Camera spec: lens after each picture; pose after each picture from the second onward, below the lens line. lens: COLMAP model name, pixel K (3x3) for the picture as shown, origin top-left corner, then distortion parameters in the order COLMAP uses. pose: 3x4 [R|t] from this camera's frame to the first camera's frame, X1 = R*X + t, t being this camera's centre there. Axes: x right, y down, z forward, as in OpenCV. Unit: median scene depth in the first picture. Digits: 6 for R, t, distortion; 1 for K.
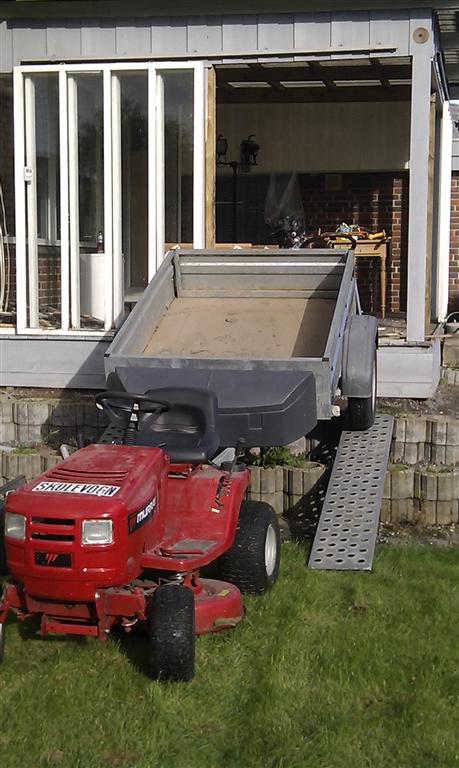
lens RADIAL K [[1191.5, 0, 224.6], [0, 1191.5, 362.5], [0, 0, 1]] dist [0.081650, 0.000000]
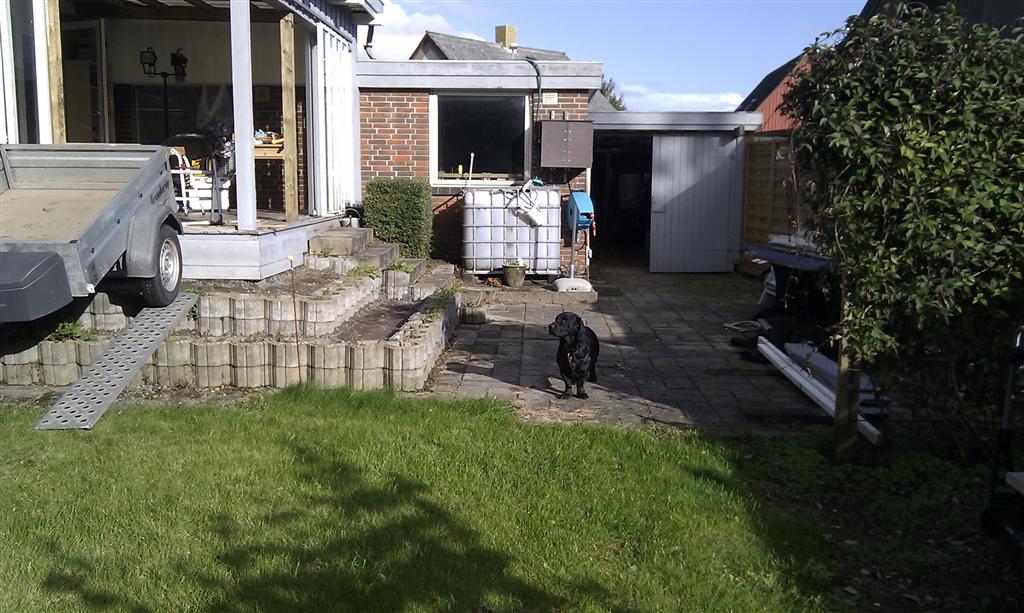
lens RADIAL K [[1003.7, 0, 517.5], [0, 1003.7, 323.3], [0, 0, 1]] dist [0.038562, 0.000000]
pose [[0.978174, -0.021793, 0.206640, 0.252340], [0.008649, 0.997893, 0.064299, 0.013984], [-0.207606, -0.061108, 0.976302, -0.003456]]
